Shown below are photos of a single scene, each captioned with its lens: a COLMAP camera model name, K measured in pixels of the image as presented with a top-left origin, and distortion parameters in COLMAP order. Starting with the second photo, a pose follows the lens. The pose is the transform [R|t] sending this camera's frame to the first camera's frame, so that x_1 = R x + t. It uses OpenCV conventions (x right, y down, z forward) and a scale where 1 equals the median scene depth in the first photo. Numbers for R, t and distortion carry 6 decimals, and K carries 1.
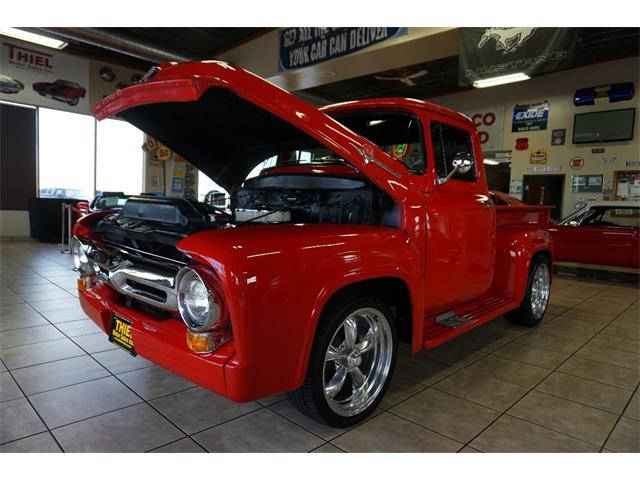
lens RADIAL K [[425.6, 0, 316.2], [0, 425.6, 239.6], [0, 0, 1]] dist [-0.045793, 0.029811]
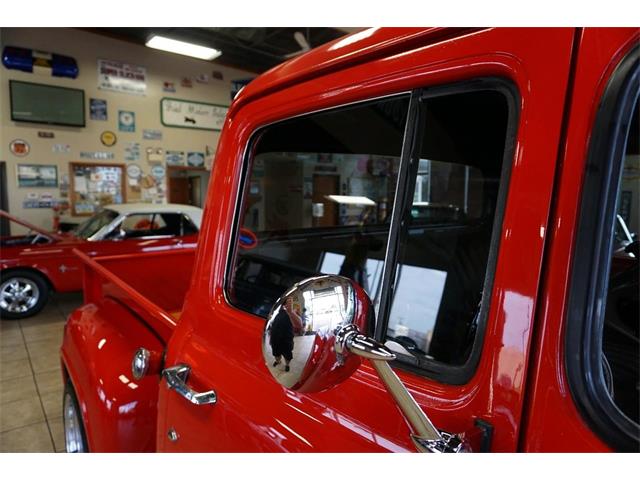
lens RADIAL K [[425.6, 0, 317.4], [0, 425.6, 238.4], [0, 0, 1]] dist [-0.045793, 0.029811]
pose [[0.134043, -0.141861, 0.980769, -0.170908], [0.064742, 0.988840, 0.134180, -0.234446], [-0.988858, 0.045511, 0.141731, 0.998258]]
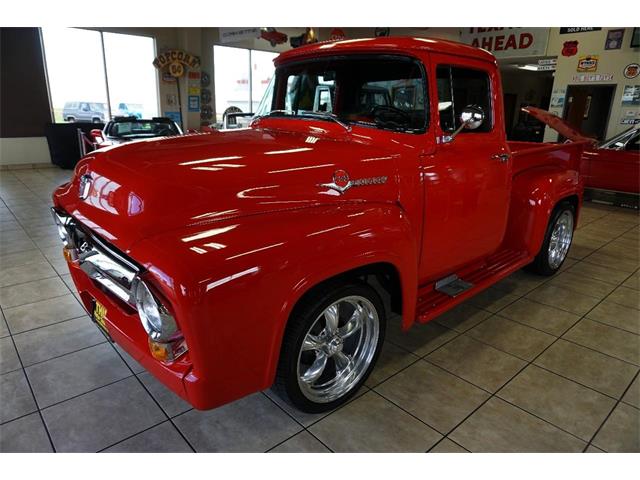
lens RADIAL K [[425.6, 0, 317.9], [0, 425.6, 237.8], [0, 0, 1]] dist [-0.045793, 0.029811]
pose [[0.997485, 0.001629, -0.070860, 0.068331], [0.013533, 0.976965, 0.212969, -0.094618], [0.069574, -0.213392, 0.974486, 0.063583]]
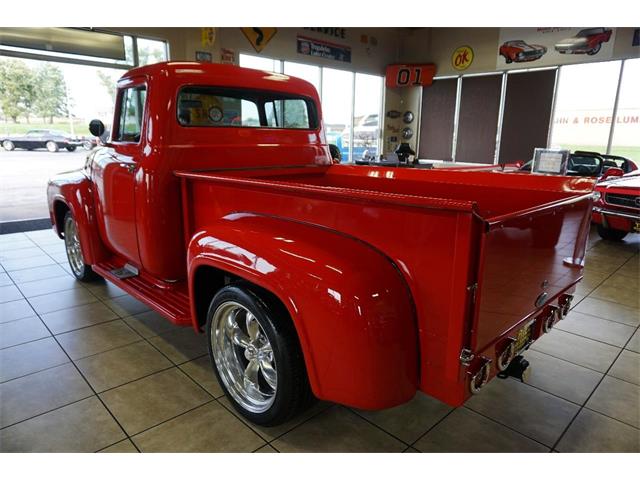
lens RADIAL K [[425.6, 0, 317.8], [0, 425.6, 236.4], [0, 0, 1]] dist [-0.045793, 0.029811]
pose [[-0.037779, 0.183606, -0.982274, 1.077594], [-0.087992, 0.978546, 0.186294, -0.124293], [0.995404, 0.093470, -0.020813, 1.186373]]
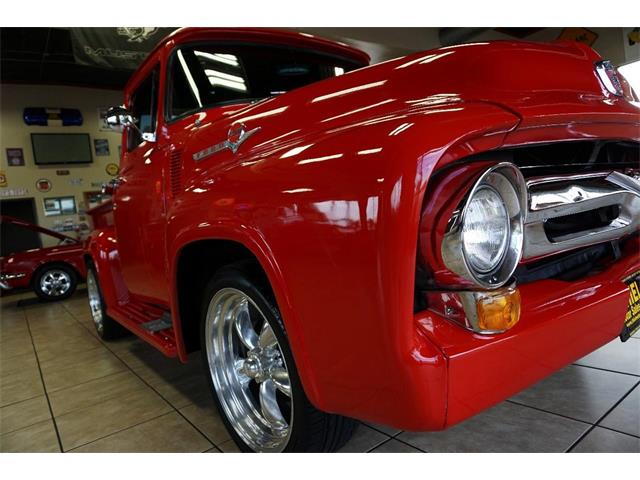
lens RADIAL K [[425.6, 0, 320.2], [0, 425.6, 237.7], [0, 0, 1]] dist [-0.045793, 0.029811]
pose [[0.155192, -0.113108, 0.981388, -0.584697], [0.208511, 0.974794, 0.079375, -0.034052], [-0.965629, 0.192312, 0.174864, 0.688875]]
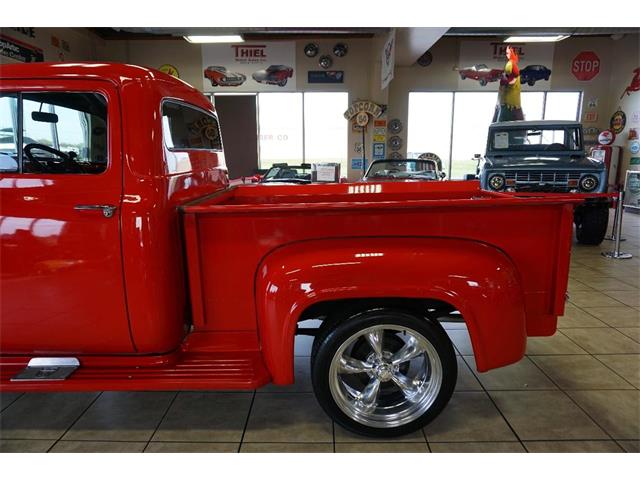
lens RADIAL K [[425.6, 0, 321.8], [0, 425.6, 235.3], [0, 0, 1]] dist [-0.045793, 0.029811]
pose [[0.698375, 0.087848, -0.710320, 0.892445], [-0.019806, 0.994431, 0.103511, -0.100823], [0.715458, -0.058221, 0.696226, 0.662388]]
